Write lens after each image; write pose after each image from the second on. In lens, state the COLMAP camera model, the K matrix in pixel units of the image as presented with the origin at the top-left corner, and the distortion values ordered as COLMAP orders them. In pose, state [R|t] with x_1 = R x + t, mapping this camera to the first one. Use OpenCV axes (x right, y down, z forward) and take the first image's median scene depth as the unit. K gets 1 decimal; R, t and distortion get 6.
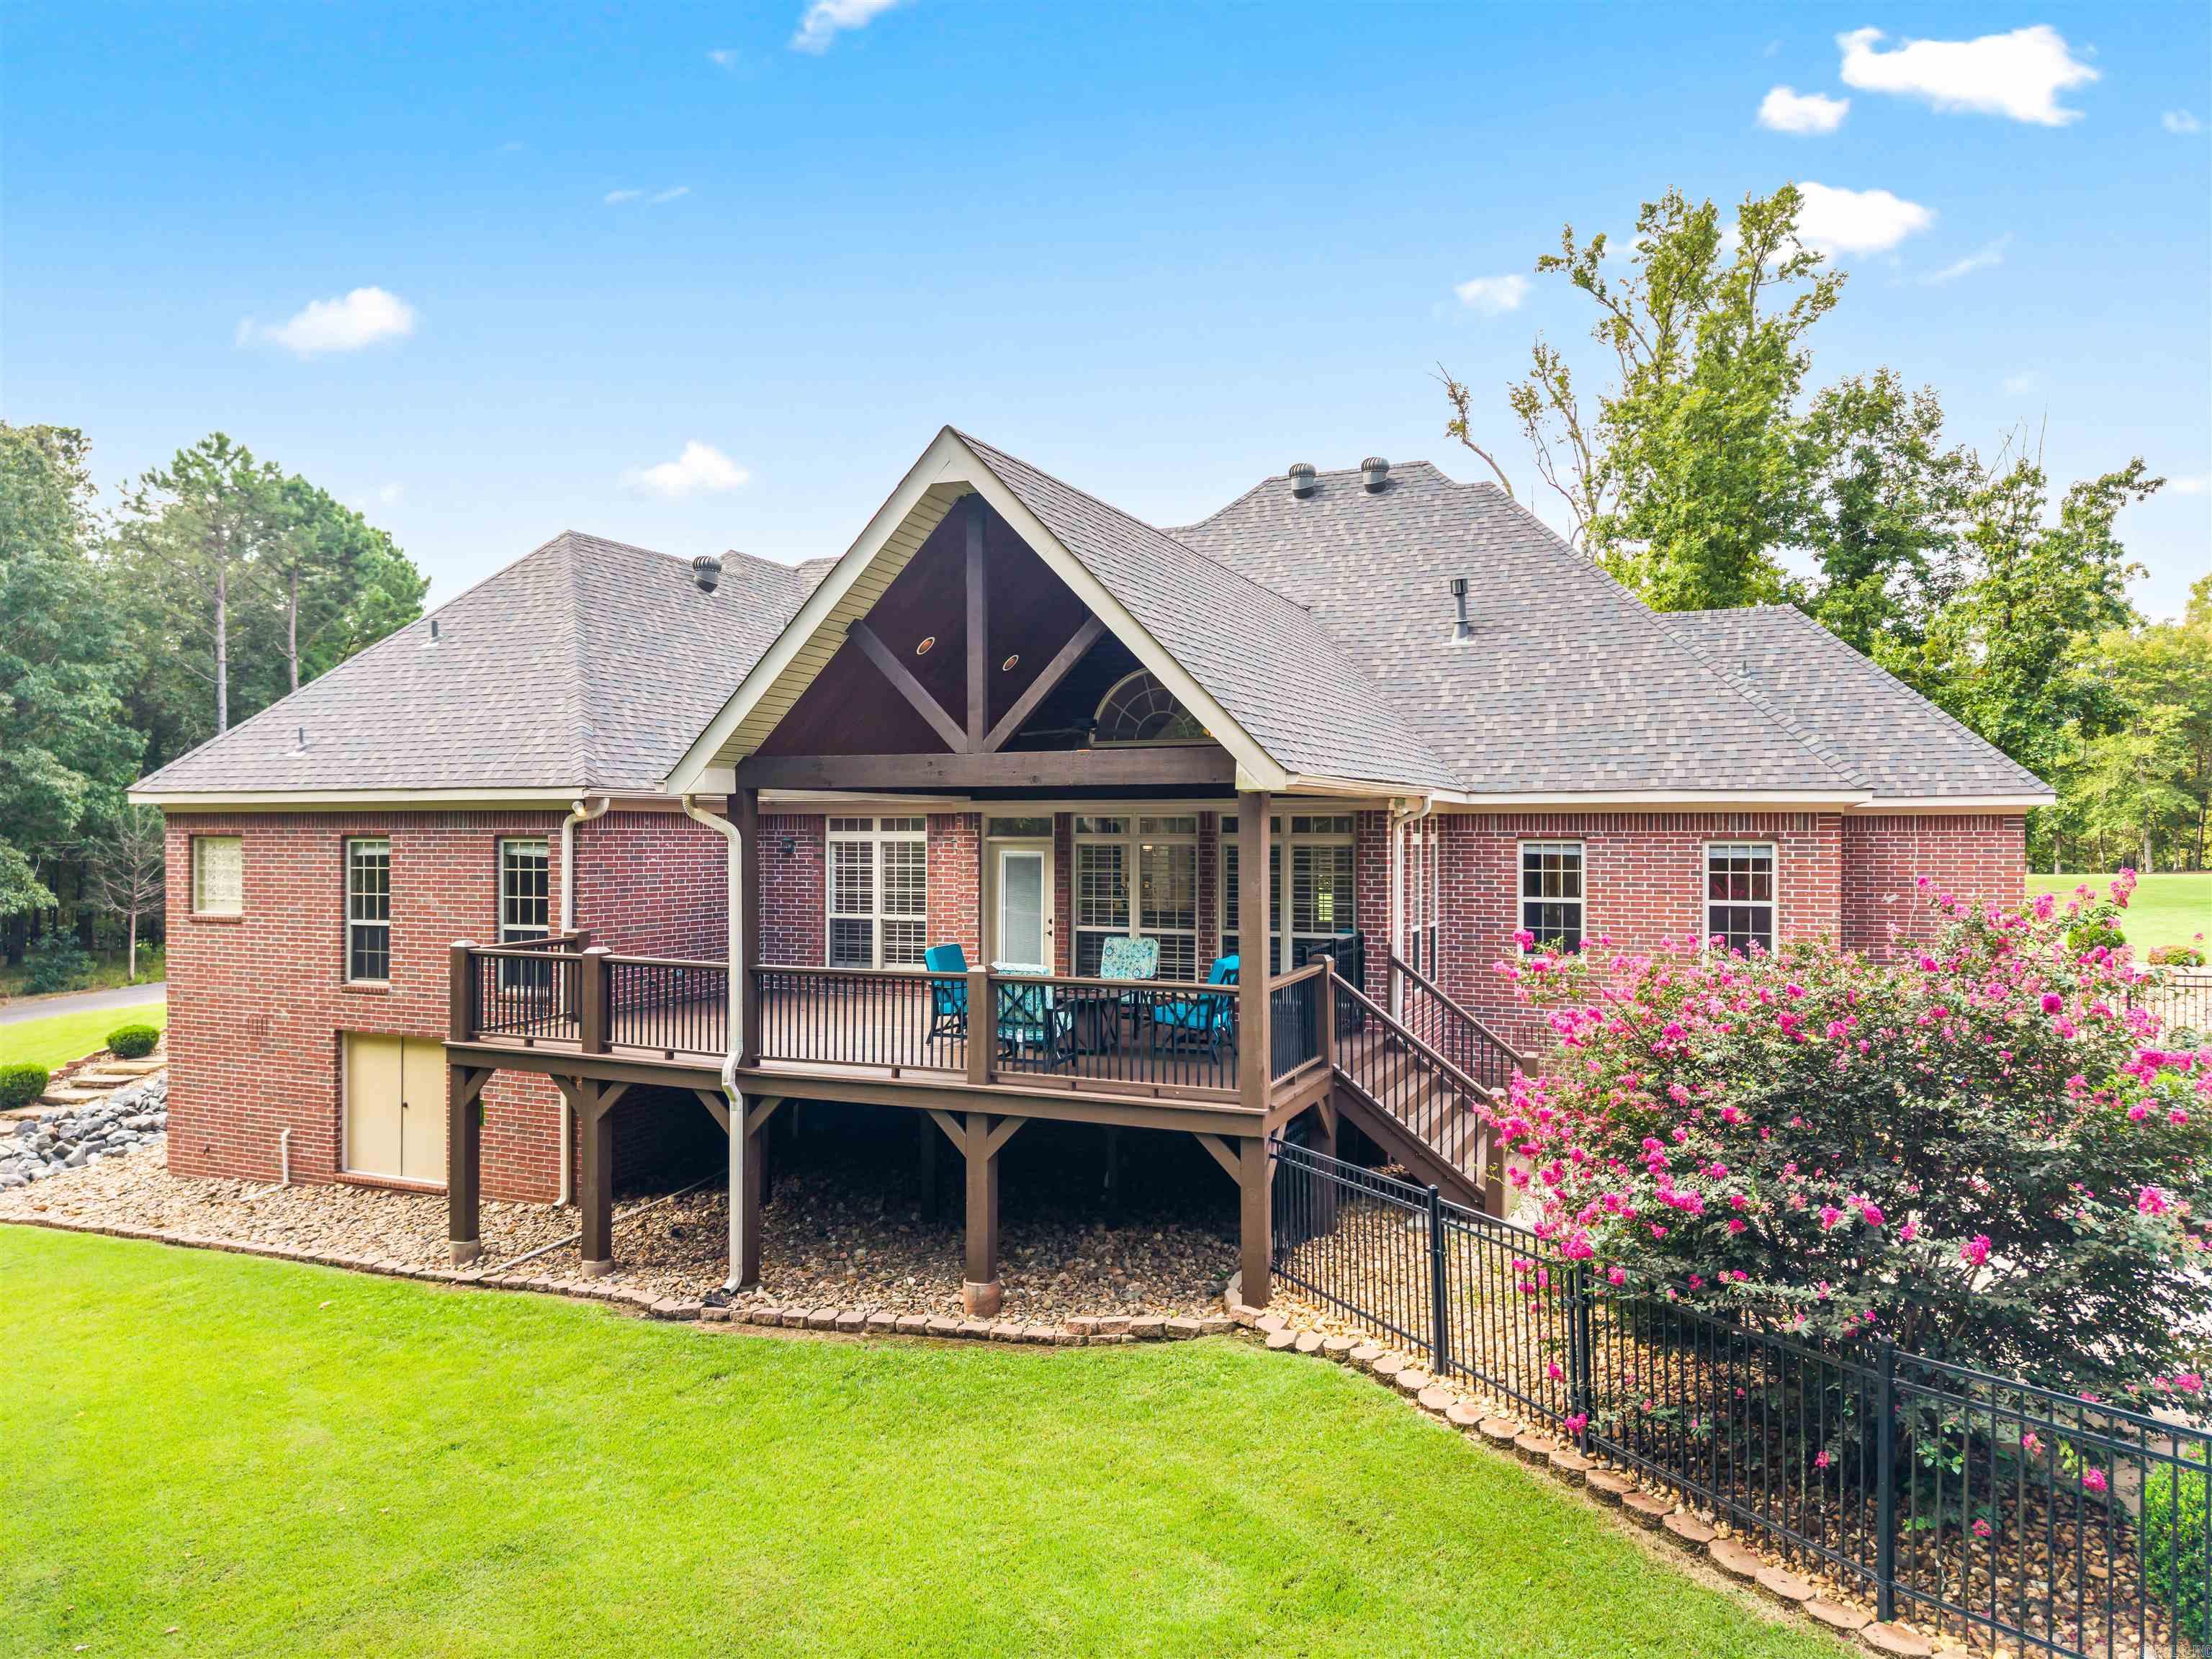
lens RADIAL K [[1506.8, 0, 1092.6], [0, 1506.8, 819.9], [0, 0, 1]] dist [0.012505, -0.013329]
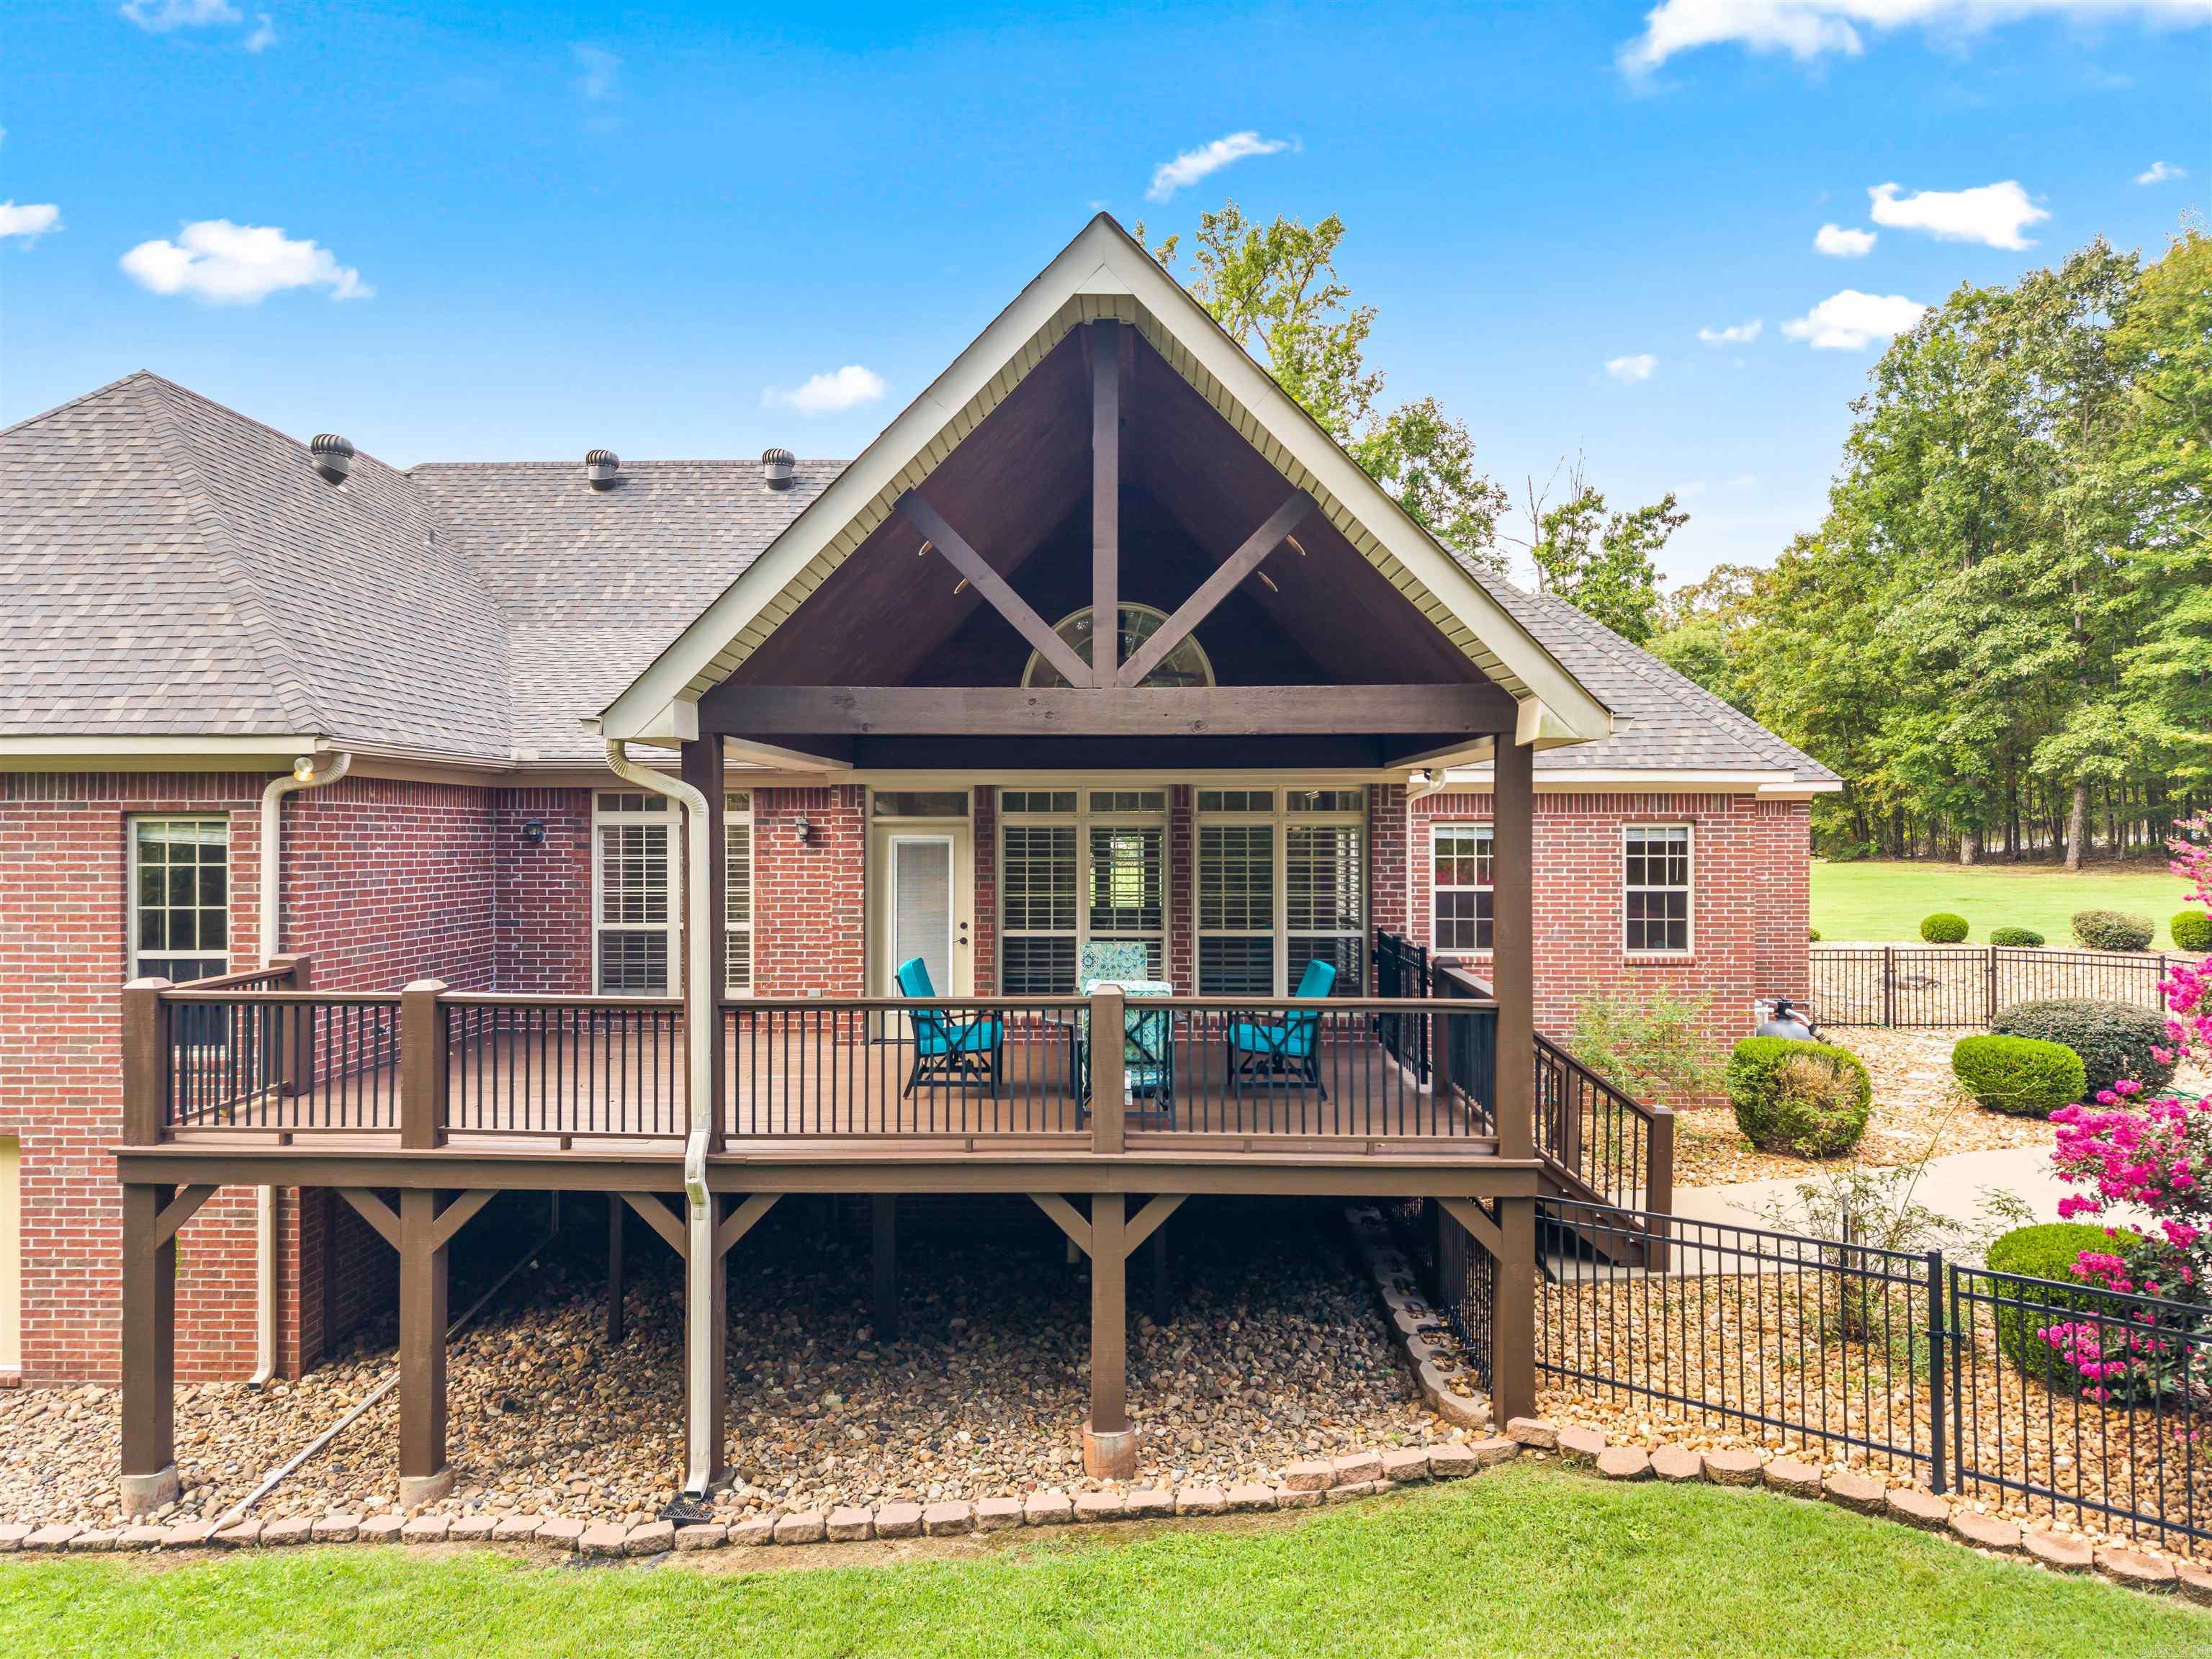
lens RADIAL K [[1506.8, 0, 1128.0], [0, 1506.8, 825.3], [0, 0, 1]] dist [0.012505, -0.013329]
pose [[0.921980, 0.000882, 0.387236, -0.288811], [-0.001509, 0.999998, 0.001316, 0.016757], [-0.387234, -0.001798, 0.921980, 0.286206]]
